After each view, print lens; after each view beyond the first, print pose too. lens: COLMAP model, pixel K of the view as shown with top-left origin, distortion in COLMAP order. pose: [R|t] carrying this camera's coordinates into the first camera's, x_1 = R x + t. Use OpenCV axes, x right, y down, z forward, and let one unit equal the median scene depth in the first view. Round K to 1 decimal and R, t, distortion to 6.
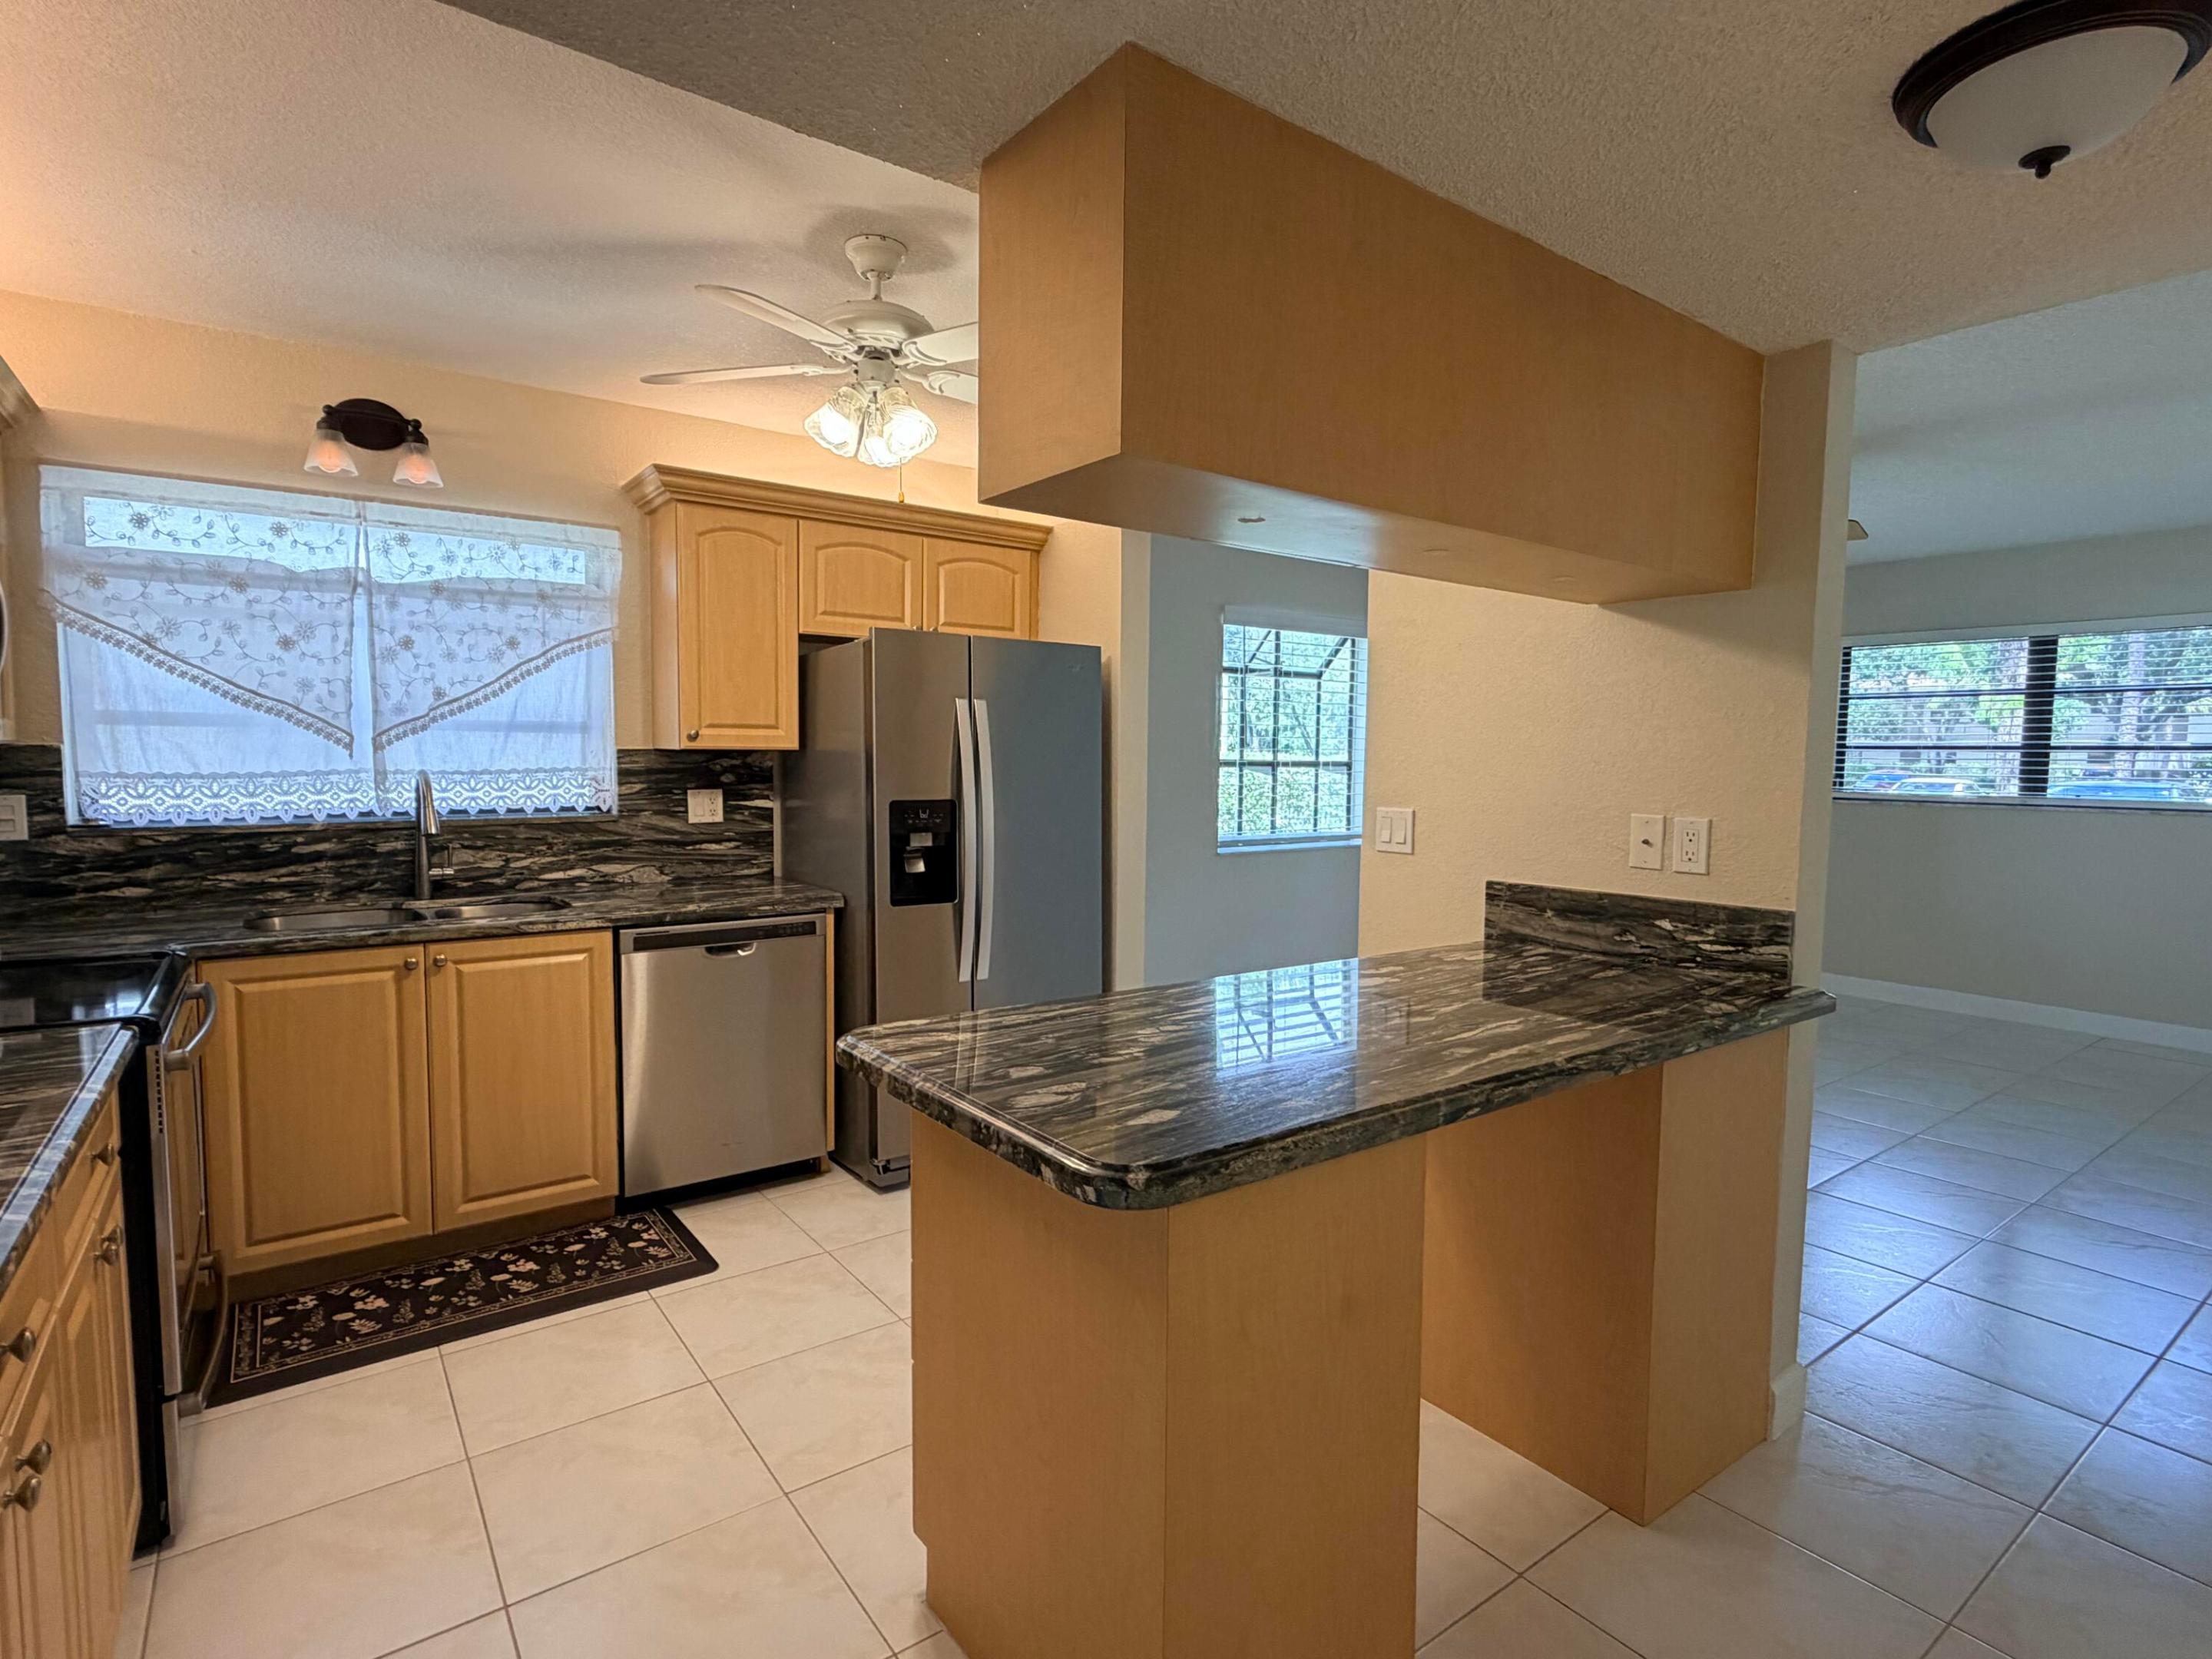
lens RADIAL K [[1108.3, 0, 1099.8], [0, 1108.3, 833.8], [0, 0, 1]] dist [-0.001432, 0.002771]
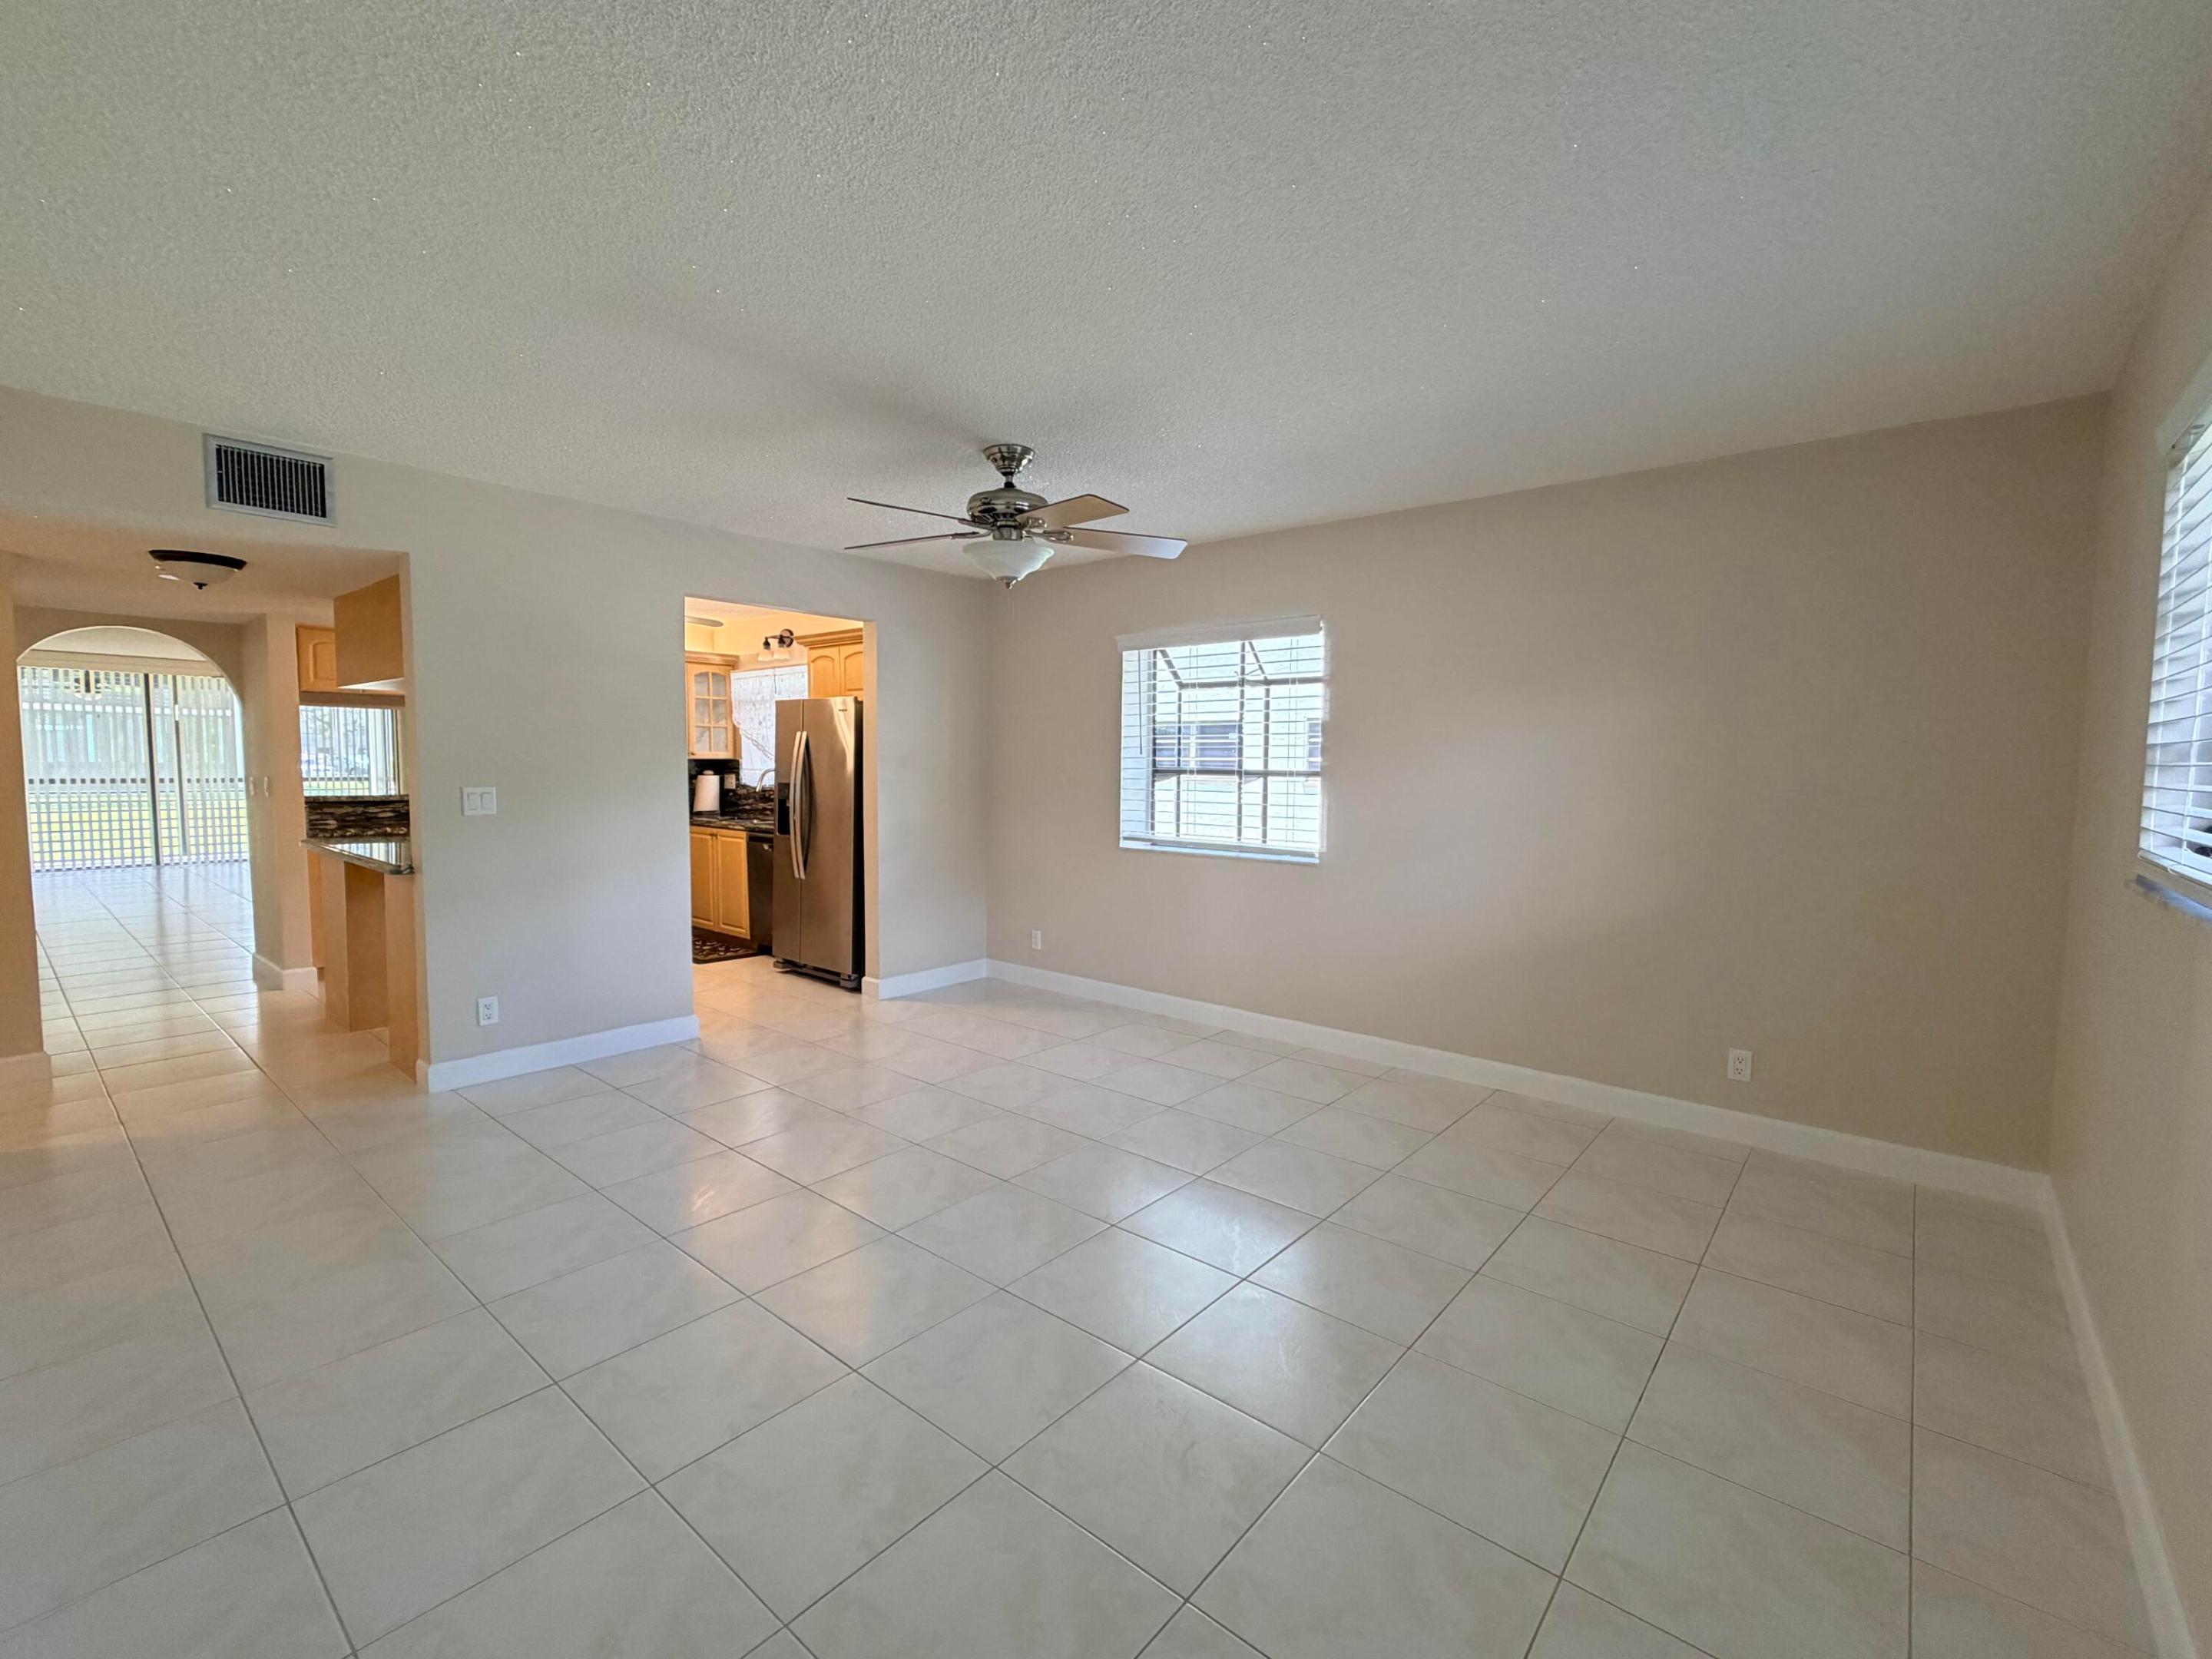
lens RADIAL K [[969.2, 0, 1104.2], [0, 969.2, 829.1], [0, 0, 1]] dist [0.004119, -0.001055]
pose [[0.234661, 0.060182, -0.970213, 1.747200], [-0.077855, 0.996039, 0.042954, -0.069939], [0.968955, 0.065456, 0.238417, 1.175782]]
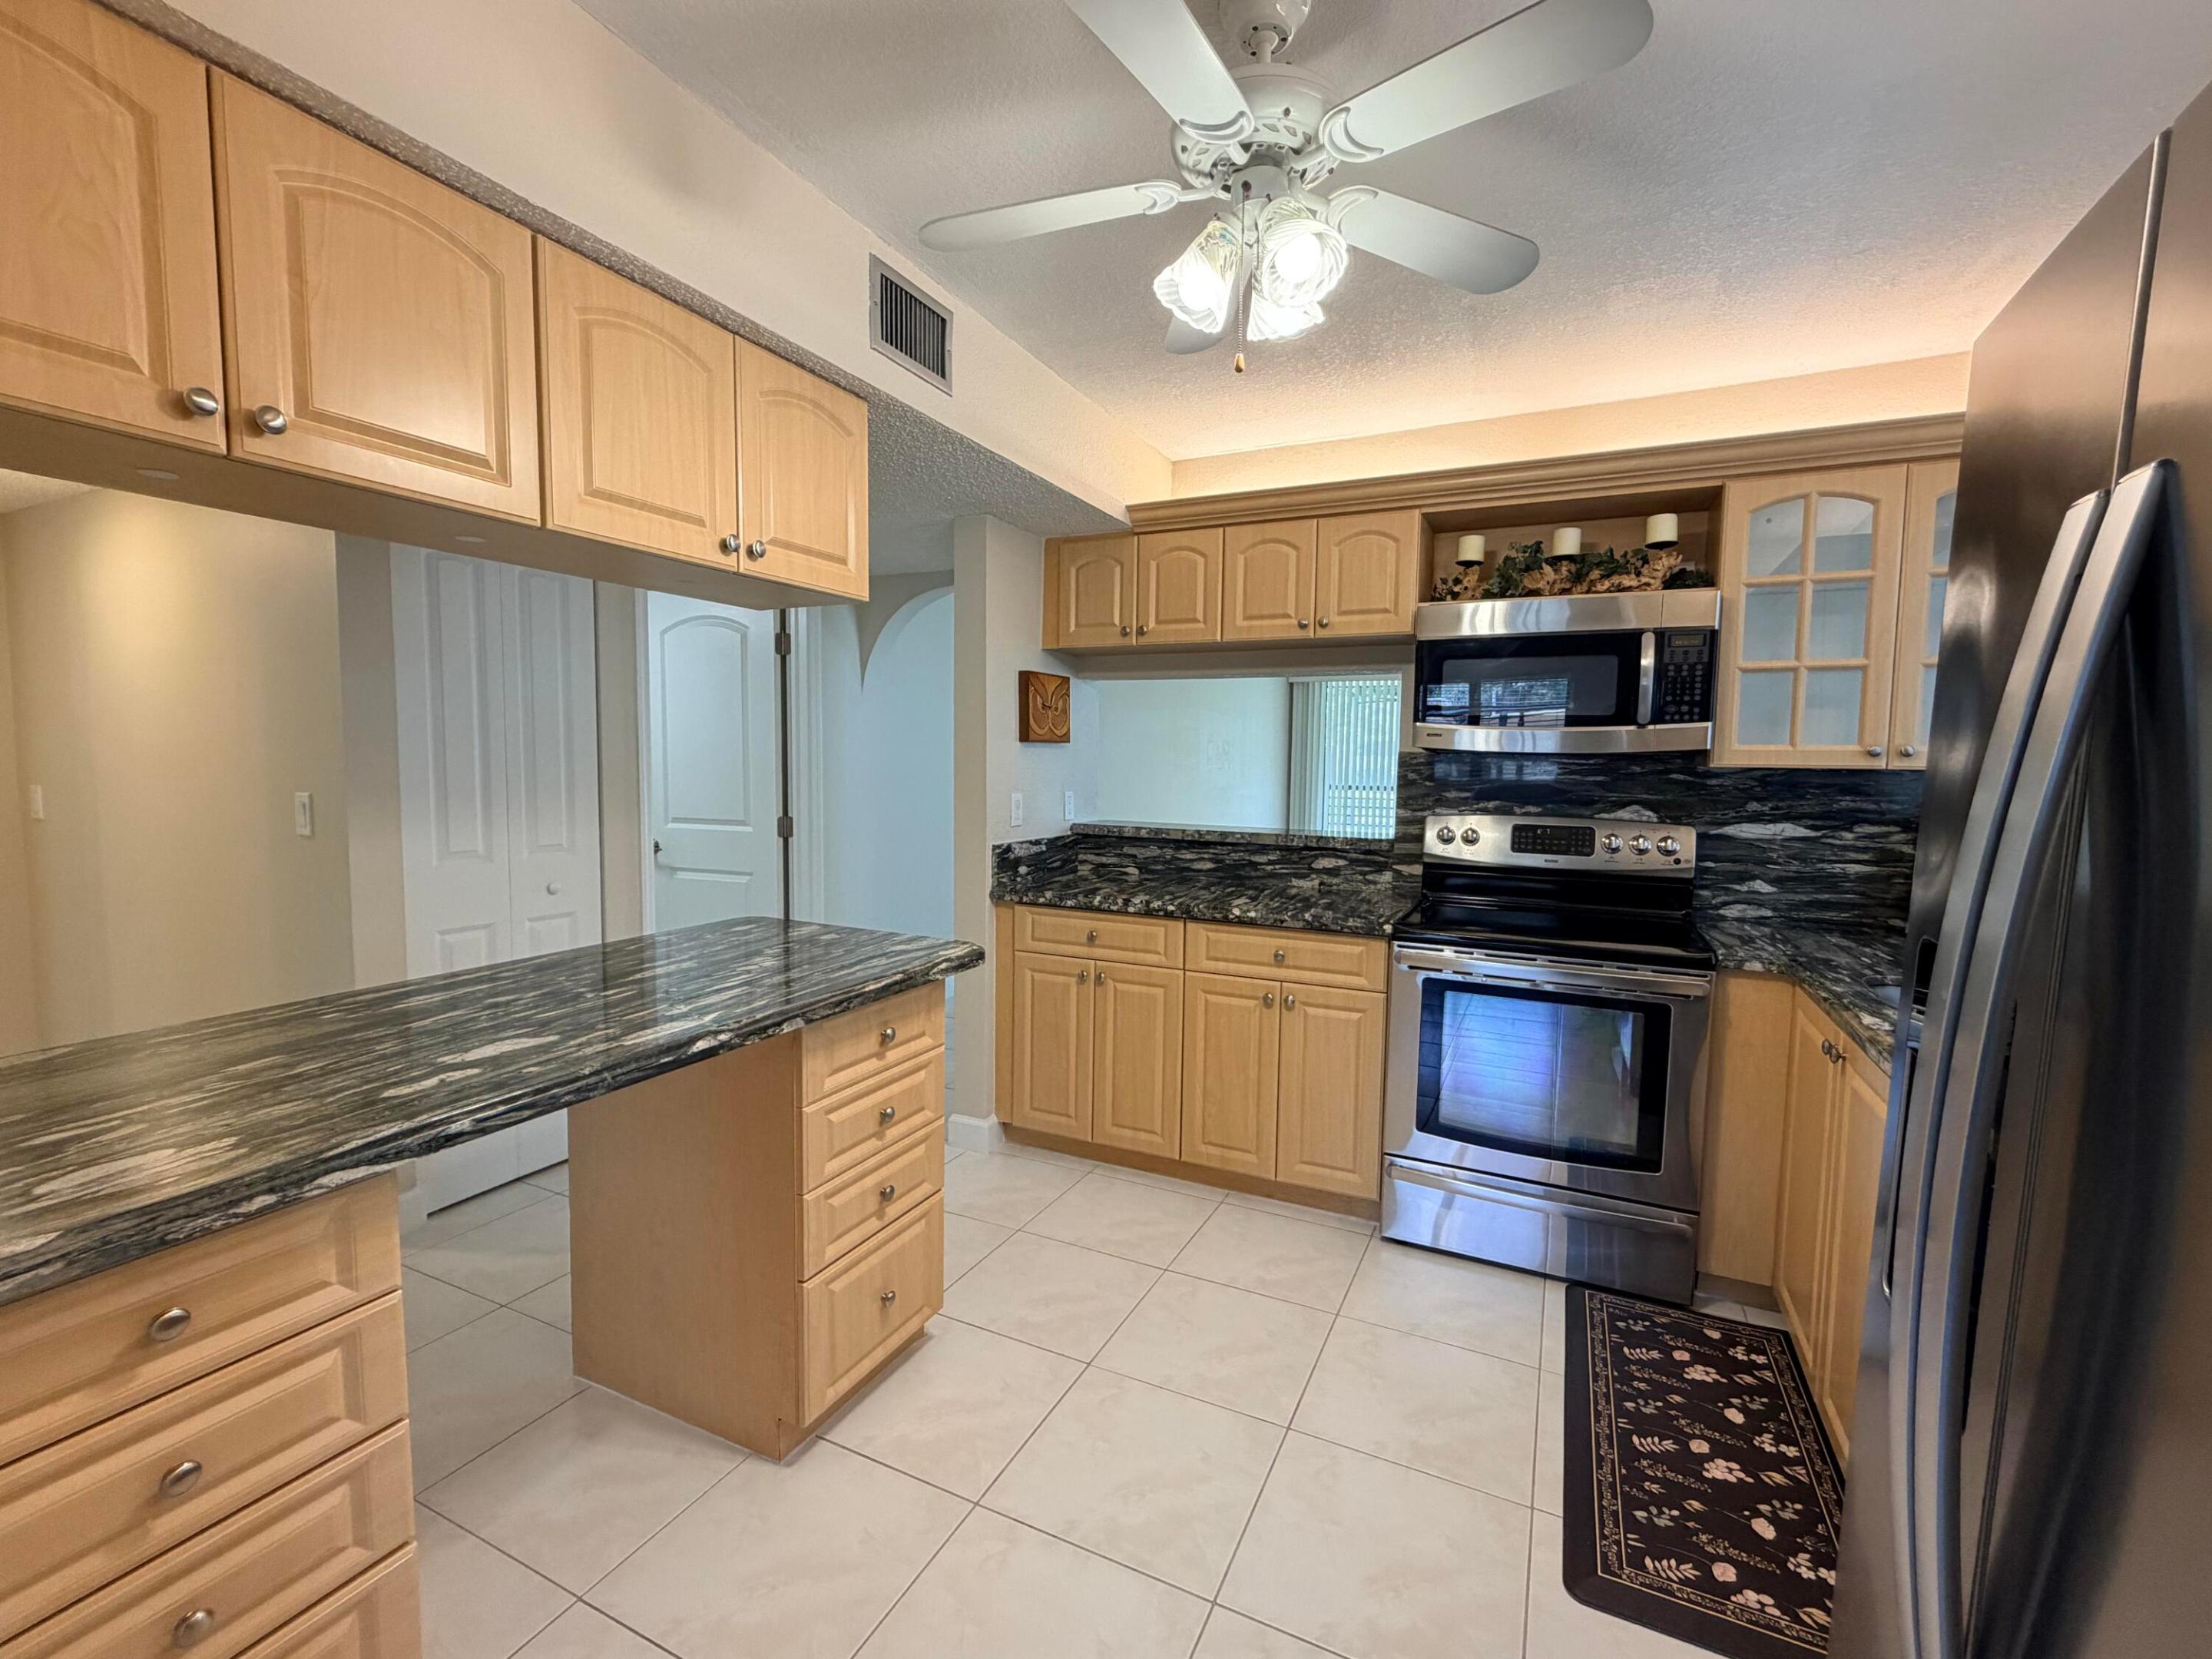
lens RADIAL K [[969.2, 0, 1107.7], [0, 969.2, 837.9], [0, 0, 1]] dist [0.004119, -0.001055]
pose [[-0.880501, 0.017920, -0.473705, 0.120022], [-0.056287, 0.988264, 0.142008, -0.081184], [0.470691, 0.151701, -0.869159, 1.126424]]
